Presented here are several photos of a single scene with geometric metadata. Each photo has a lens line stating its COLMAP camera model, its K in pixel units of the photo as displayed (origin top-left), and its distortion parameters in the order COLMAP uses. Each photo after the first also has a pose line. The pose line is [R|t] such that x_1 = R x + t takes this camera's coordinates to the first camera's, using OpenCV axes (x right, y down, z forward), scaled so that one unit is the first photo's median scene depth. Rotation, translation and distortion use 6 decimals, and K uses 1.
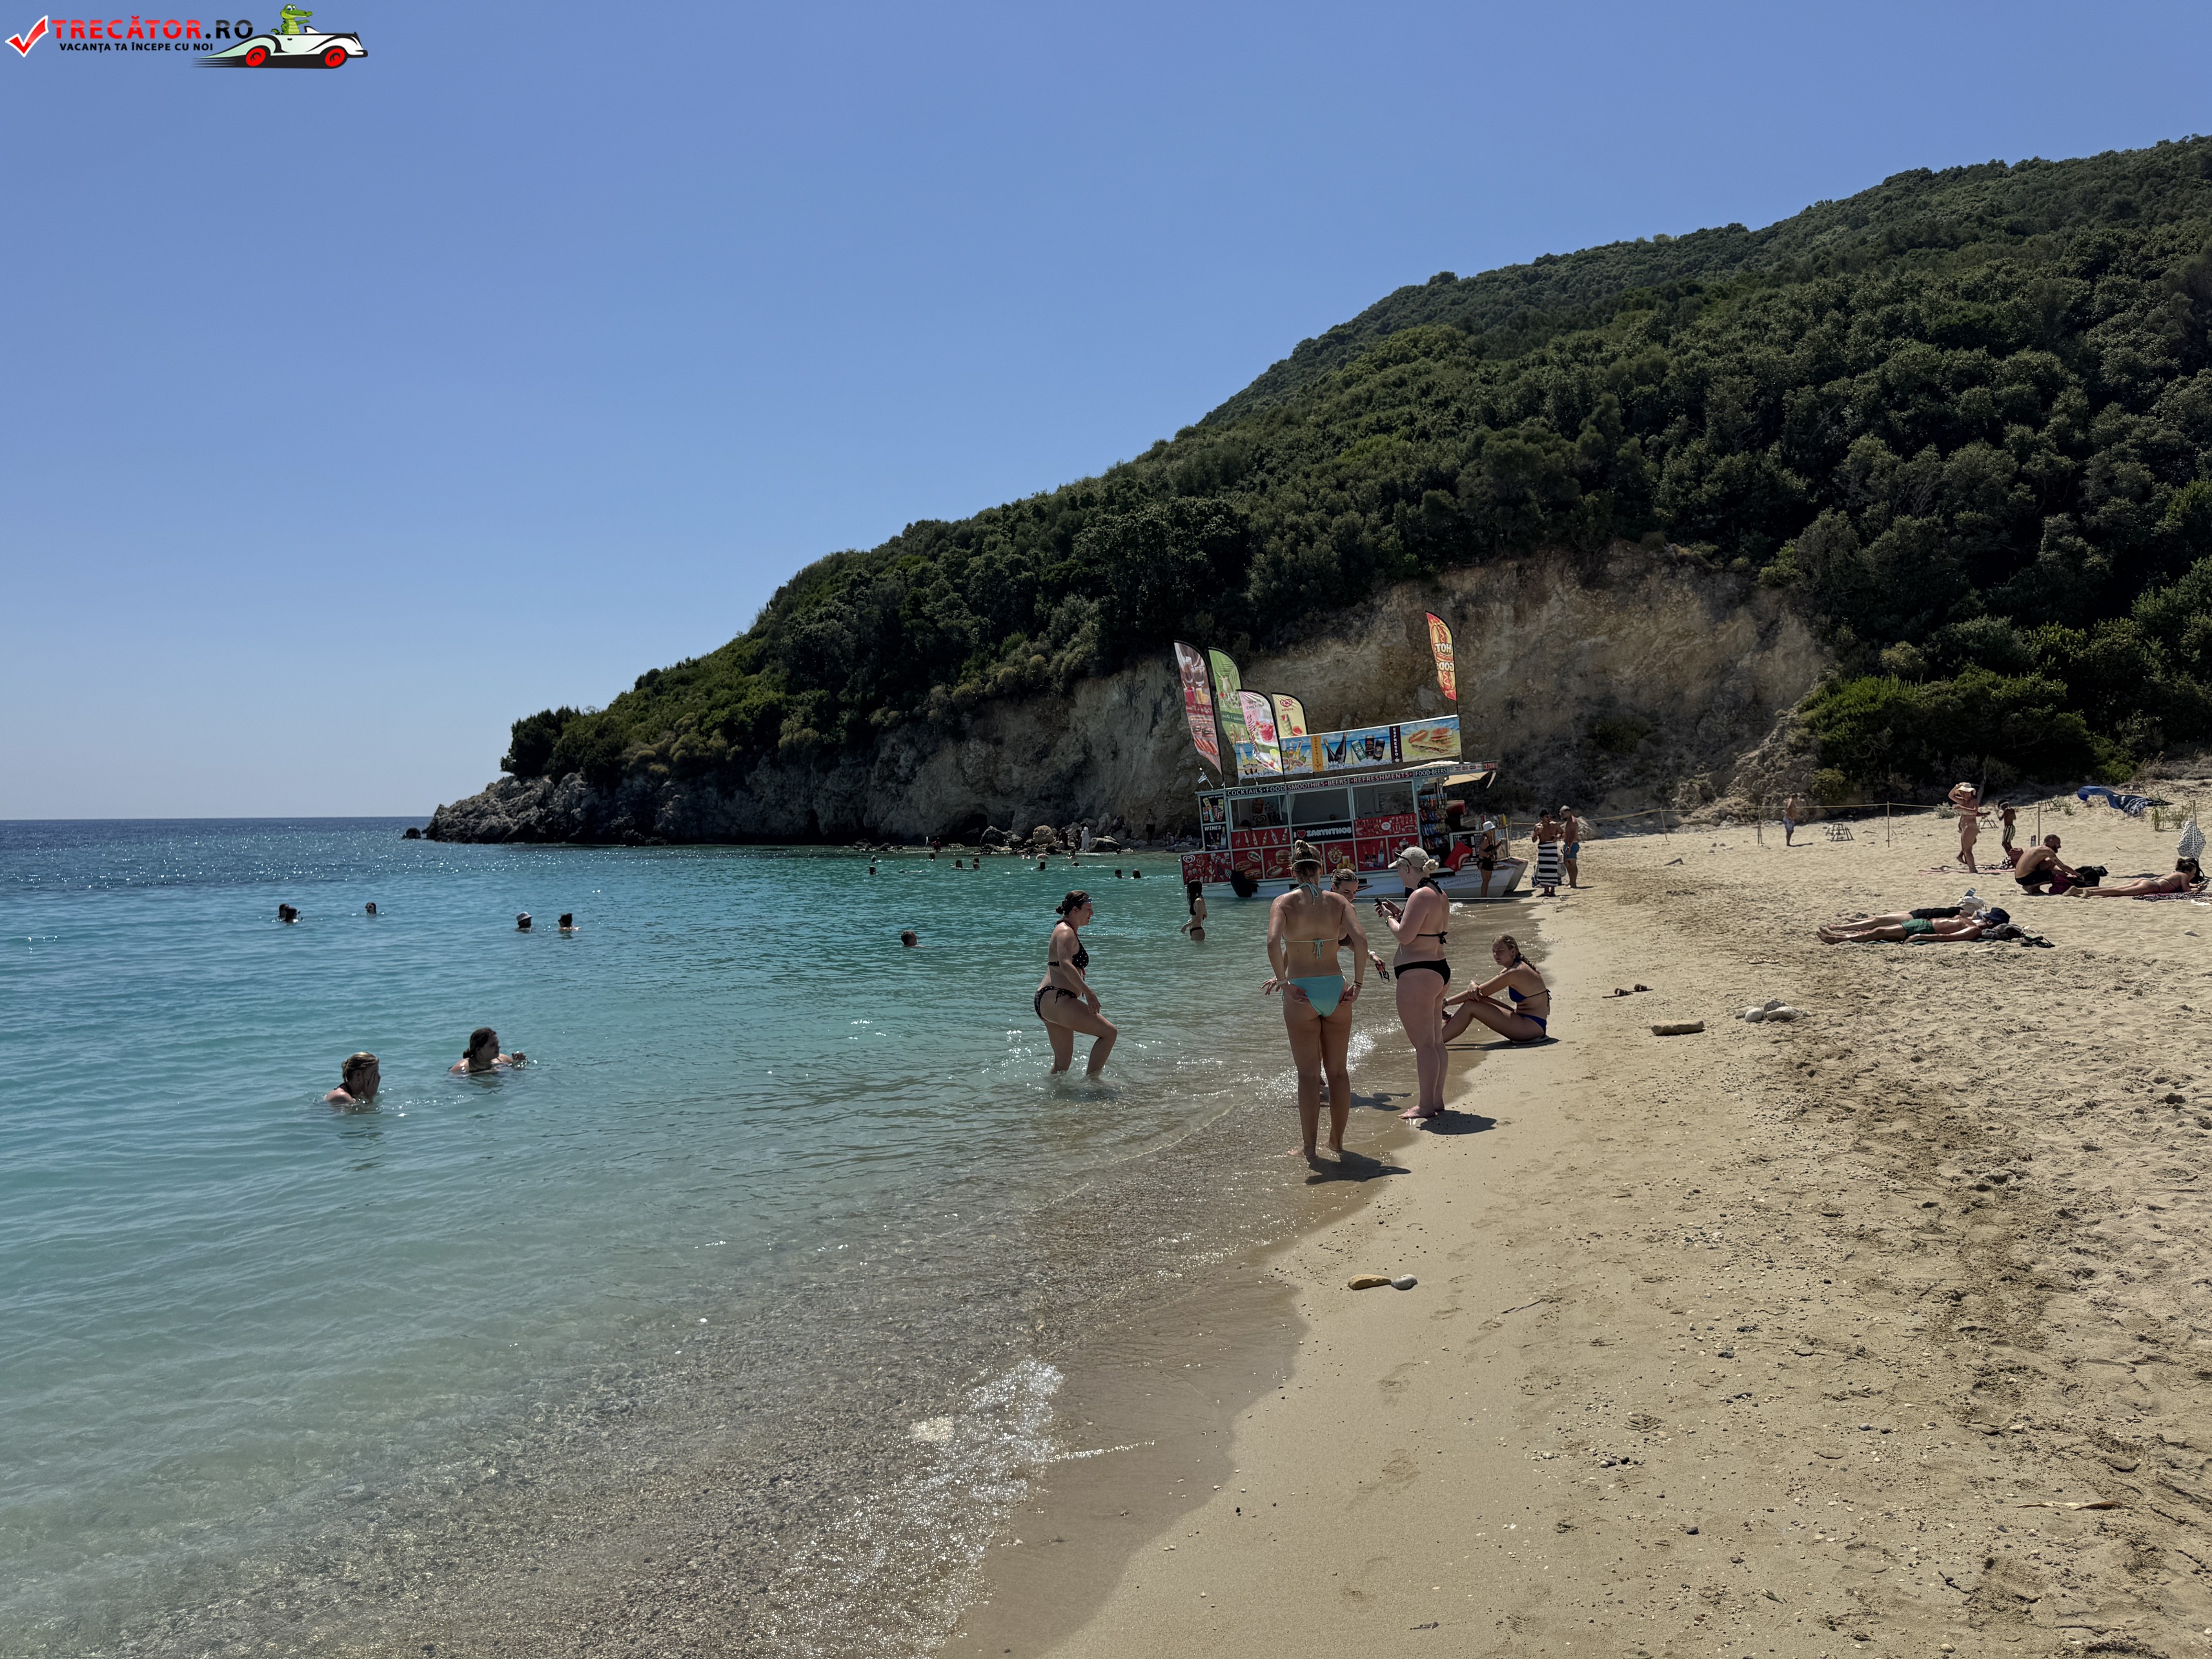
lens RADIAL K [[1573.4, 0, 1094.9], [0, 1573.4, 840.6], [0, 0, 1]] dist [0.034736, -0.054034]
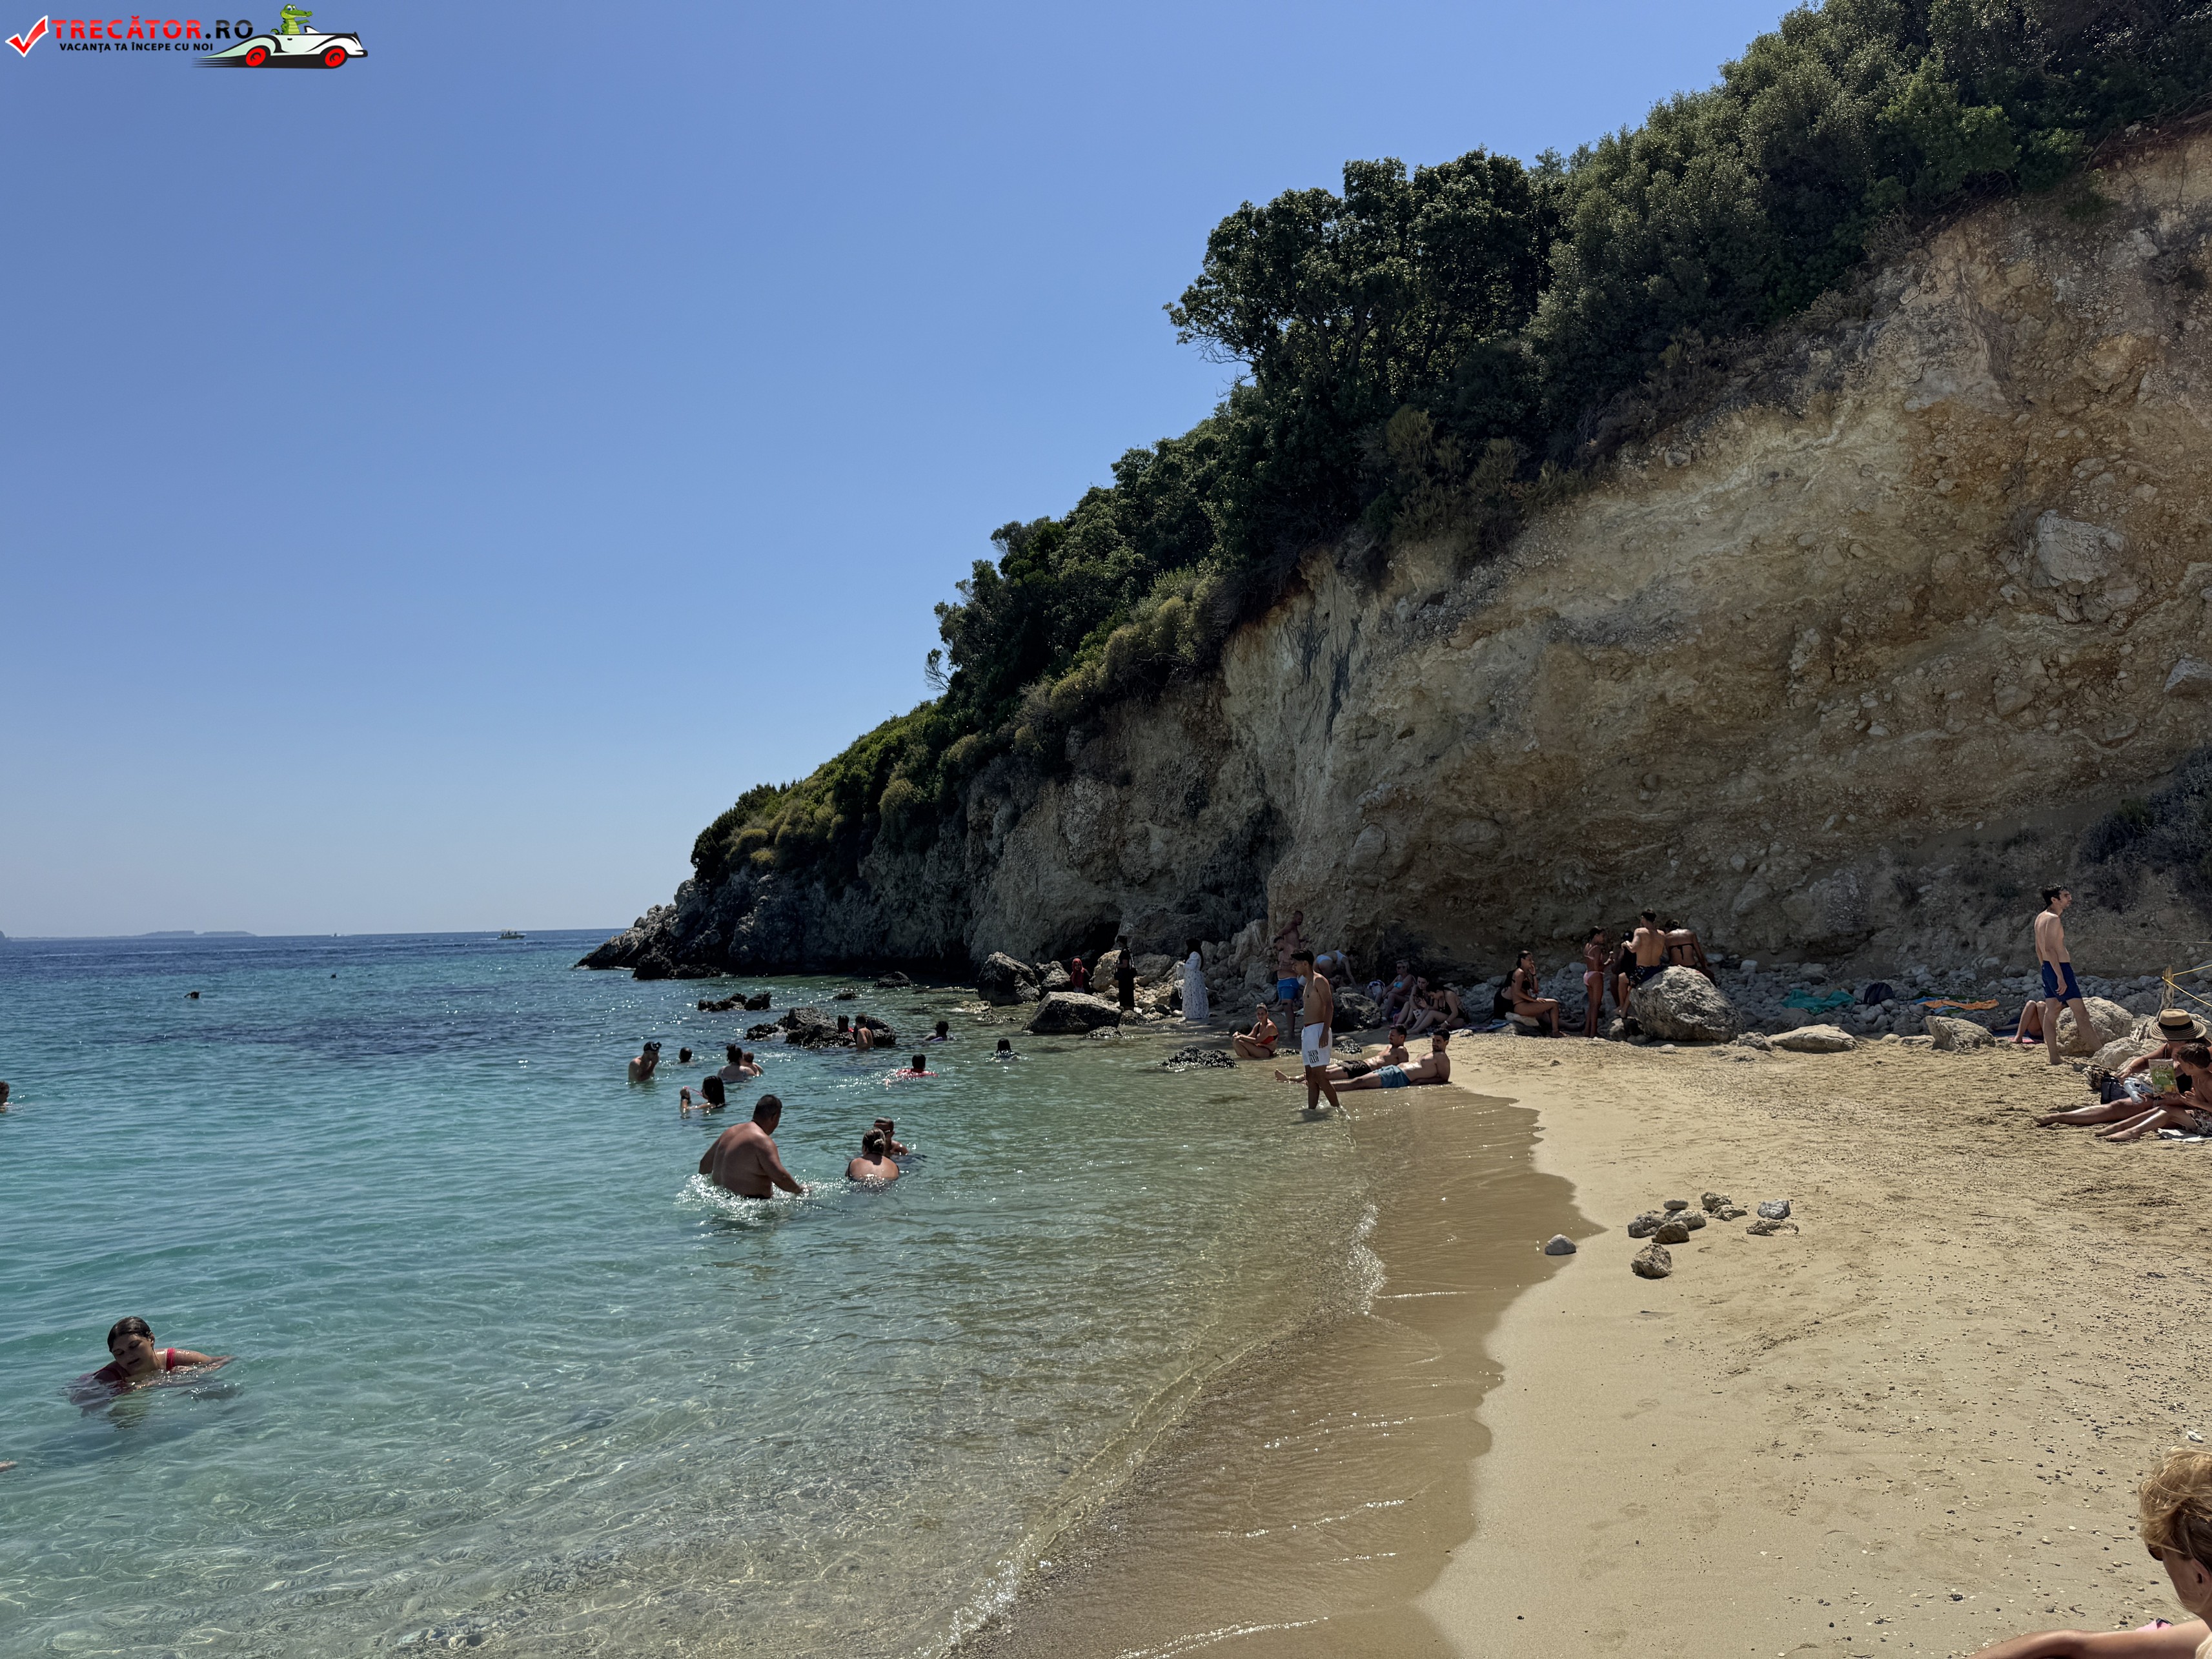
lens RADIAL K [[1573.4, 0, 1092.0], [0, 1573.4, 822.1], [0, 0, 1]] dist [0.034736, -0.054034]
pose [[0.917547, -0.030401, -0.396464, 0.133317], [-0.001011, 0.996891, -0.078783, -0.009577], [0.397627, 0.072688, 0.914664, 0.548420]]
